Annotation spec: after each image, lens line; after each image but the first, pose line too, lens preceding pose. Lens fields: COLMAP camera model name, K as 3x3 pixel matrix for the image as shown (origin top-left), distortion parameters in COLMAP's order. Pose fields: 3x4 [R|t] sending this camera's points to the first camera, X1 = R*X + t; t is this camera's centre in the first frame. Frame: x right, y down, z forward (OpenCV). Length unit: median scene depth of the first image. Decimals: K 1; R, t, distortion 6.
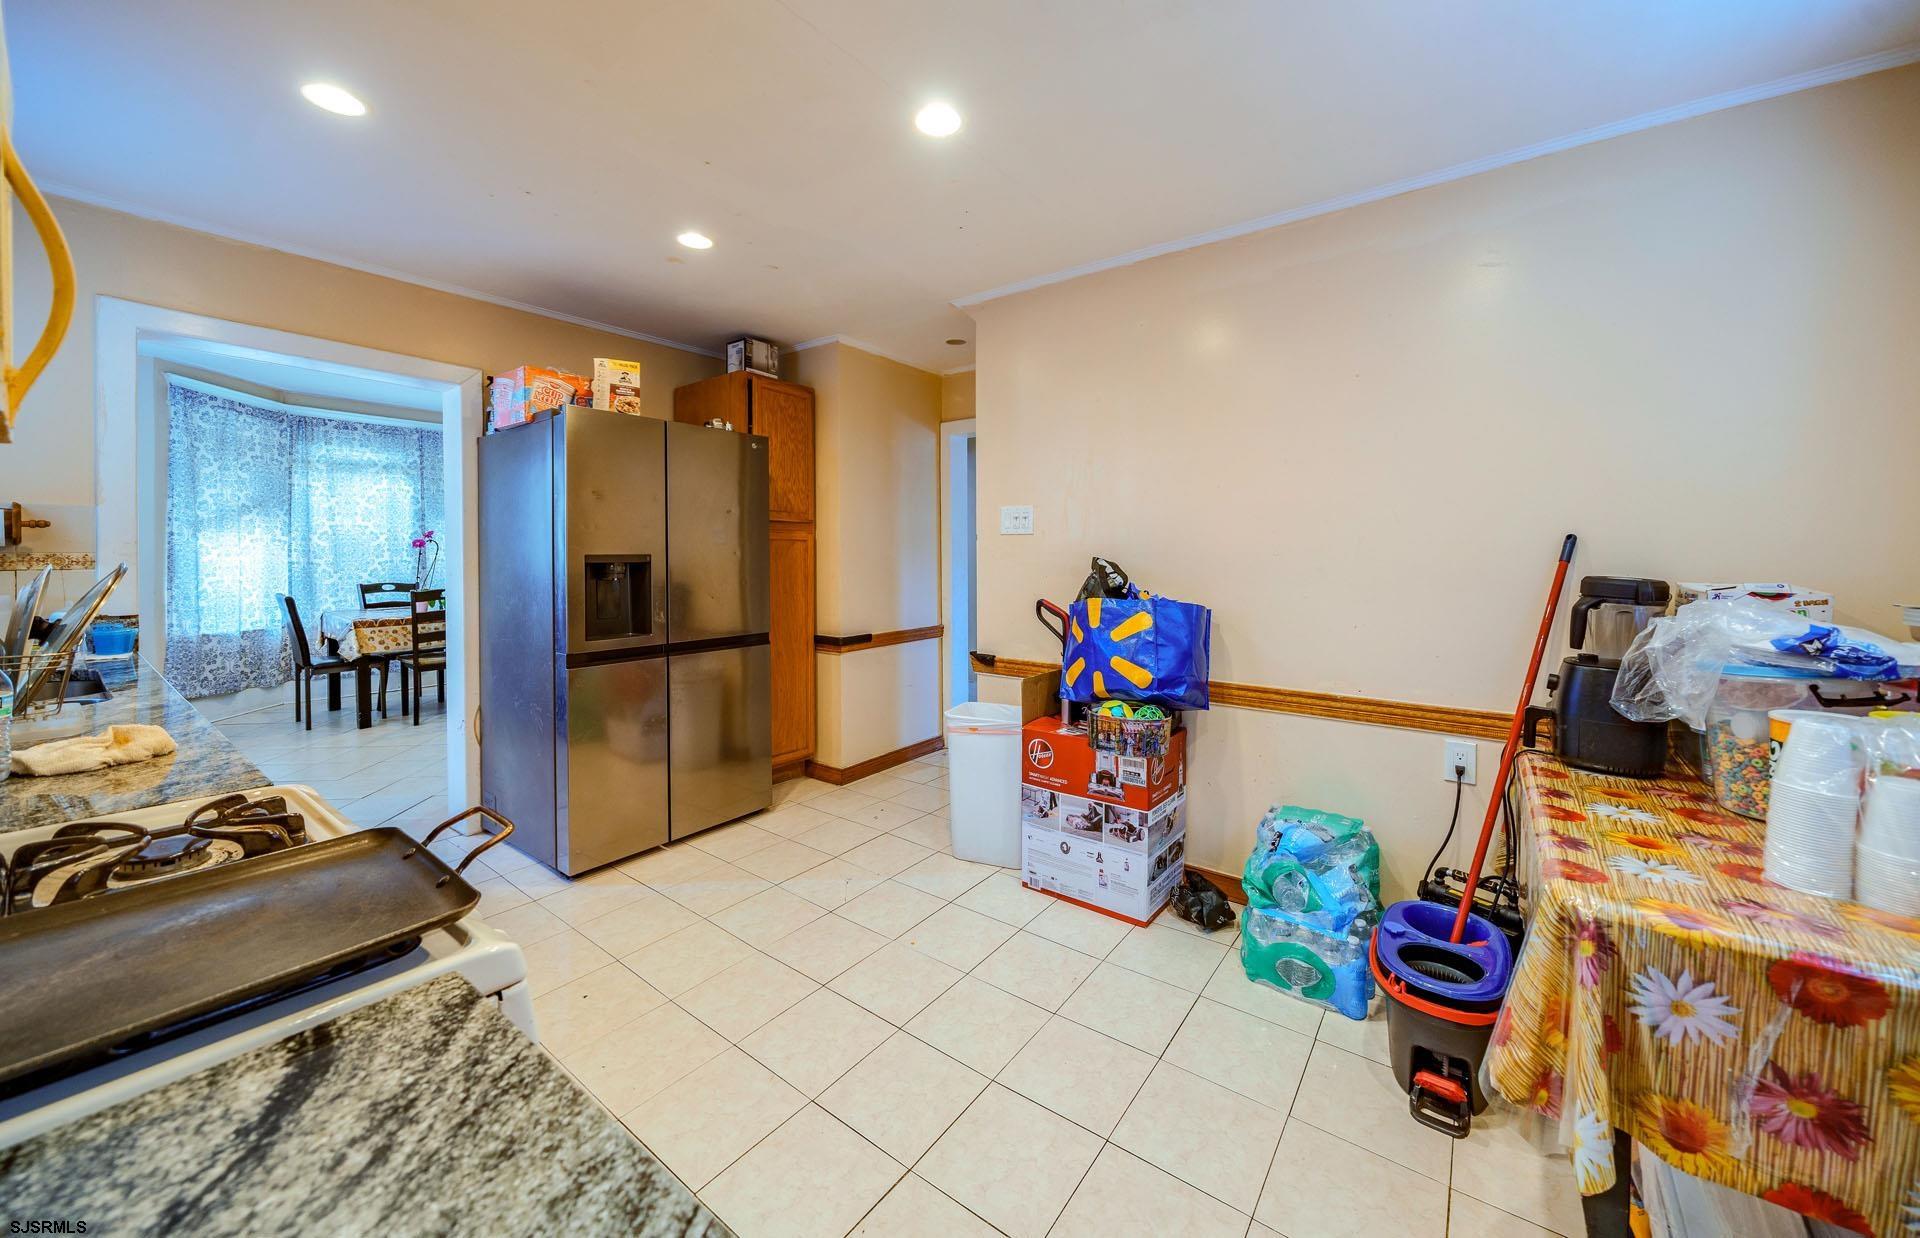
lens RADIAL K [[693.4, 0, 964.0], [0, 693.4, 552.6], [0, 0, 1]] dist [0.000452, 0.000106]
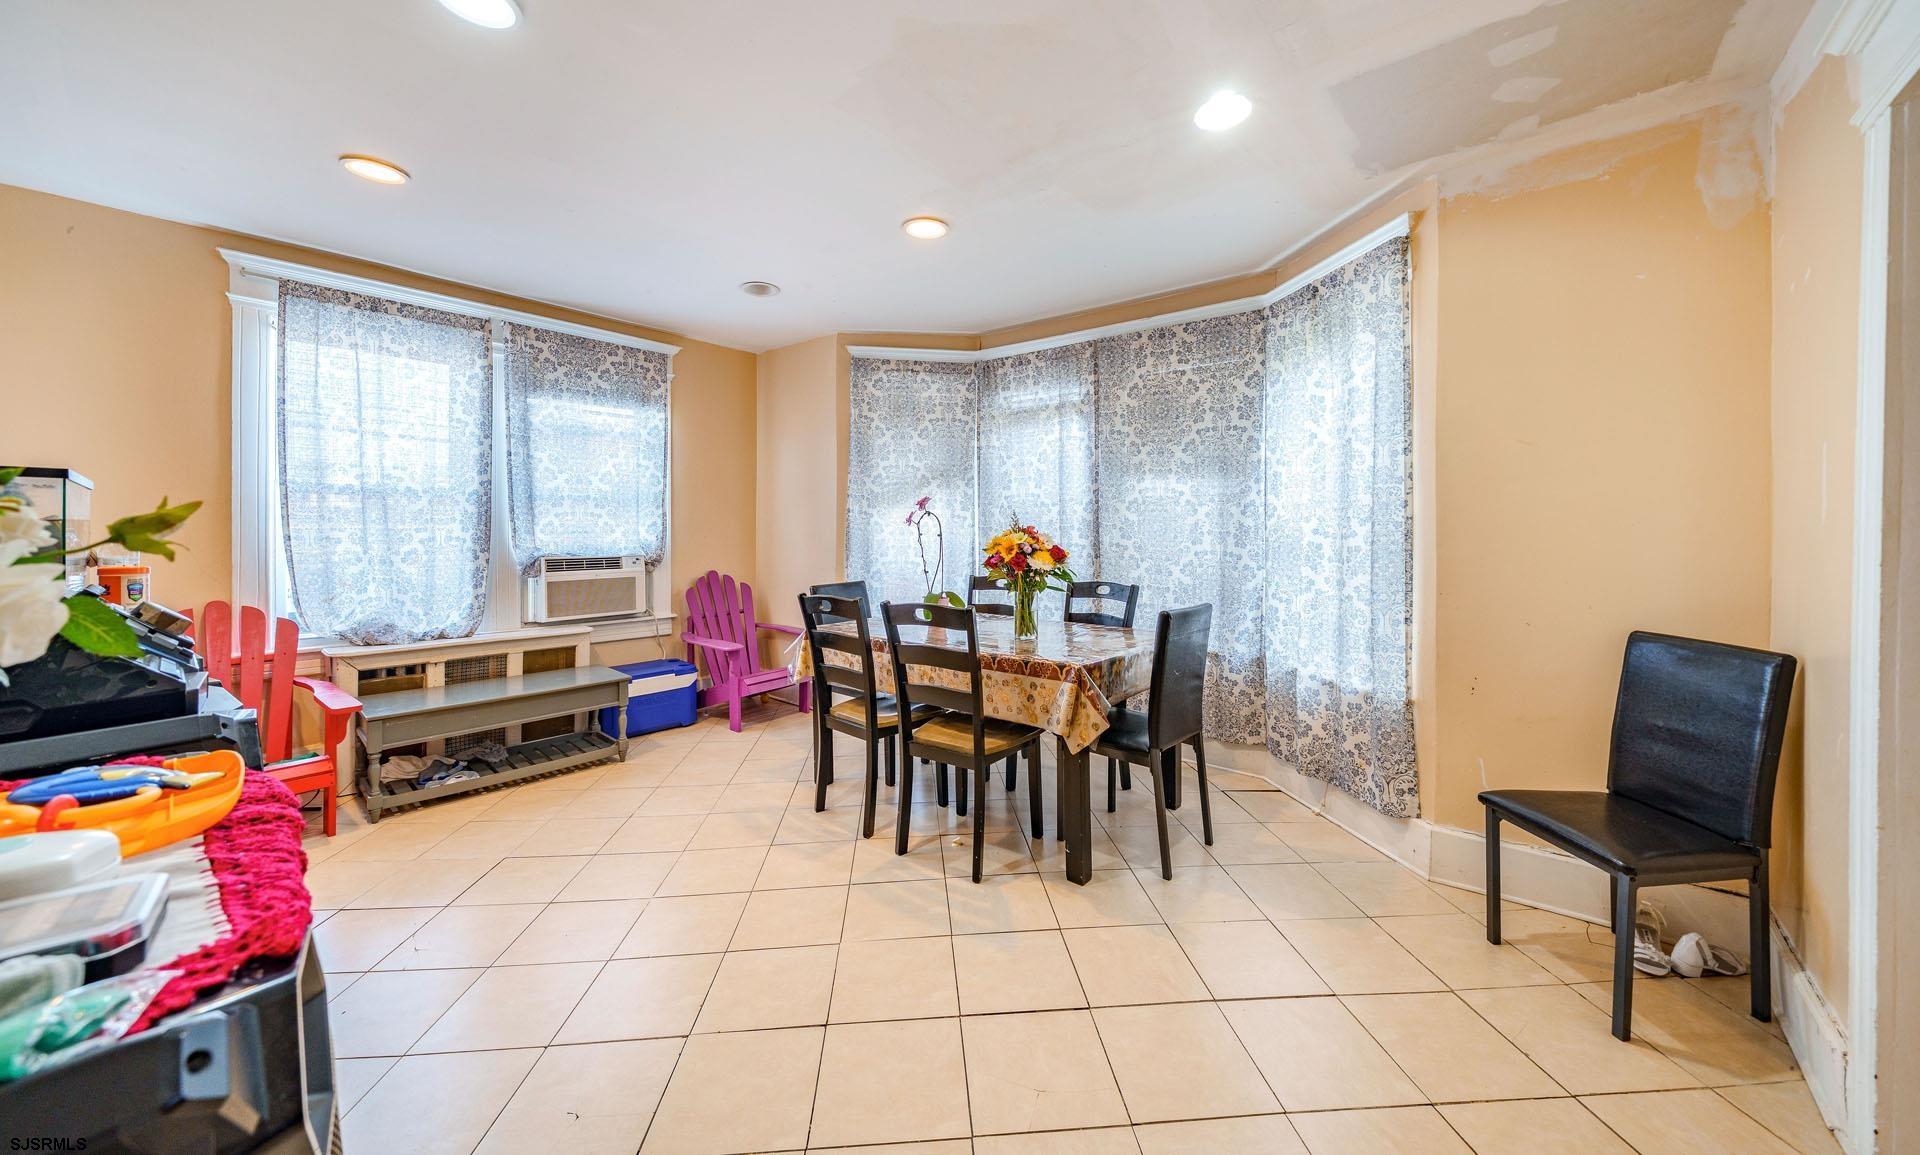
lens RADIAL K [[693.8, 0, 962.3], [0, 693.8, 526.2], [0, 0, 1]] dist [0.000379, 0.000025]
pose [[-0.049164, 0.000455, -0.998791, -0.163102], [-0.006318, 0.999980, 0.000766, -0.006442], [0.998771, 0.006348, -0.049160, 1.092555]]
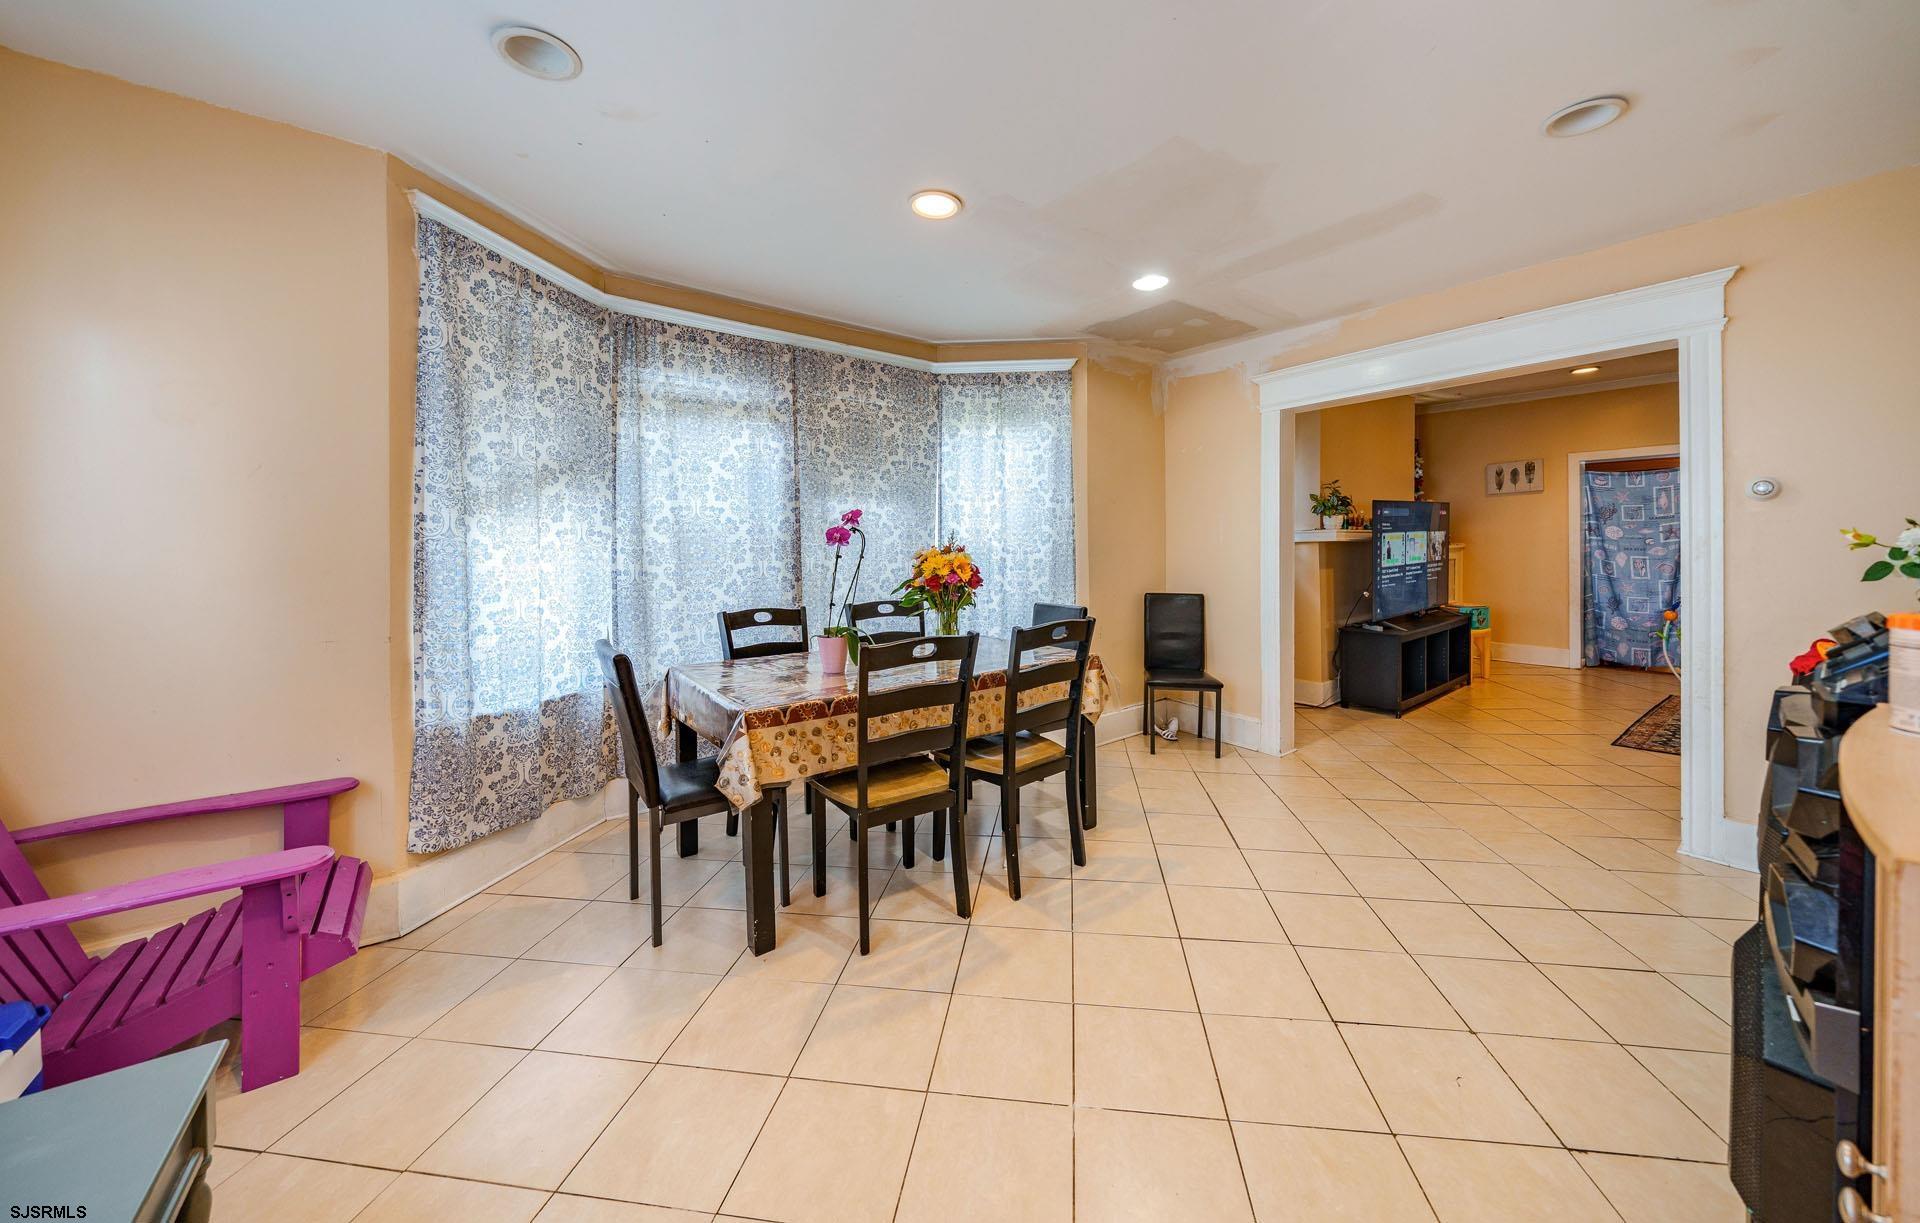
lens RADIAL K [[681.8, 0, 993.9], [0, 681.8, 550.8], [0, 0, 1]] dist [-0.000402, -0.000016]
pose [[0.969959, -0.004315, -0.243229, -0.570500], [0.004346, 0.999990, -0.000410, -0.001816], [0.243229, -0.000660, 0.969969, 0.570005]]
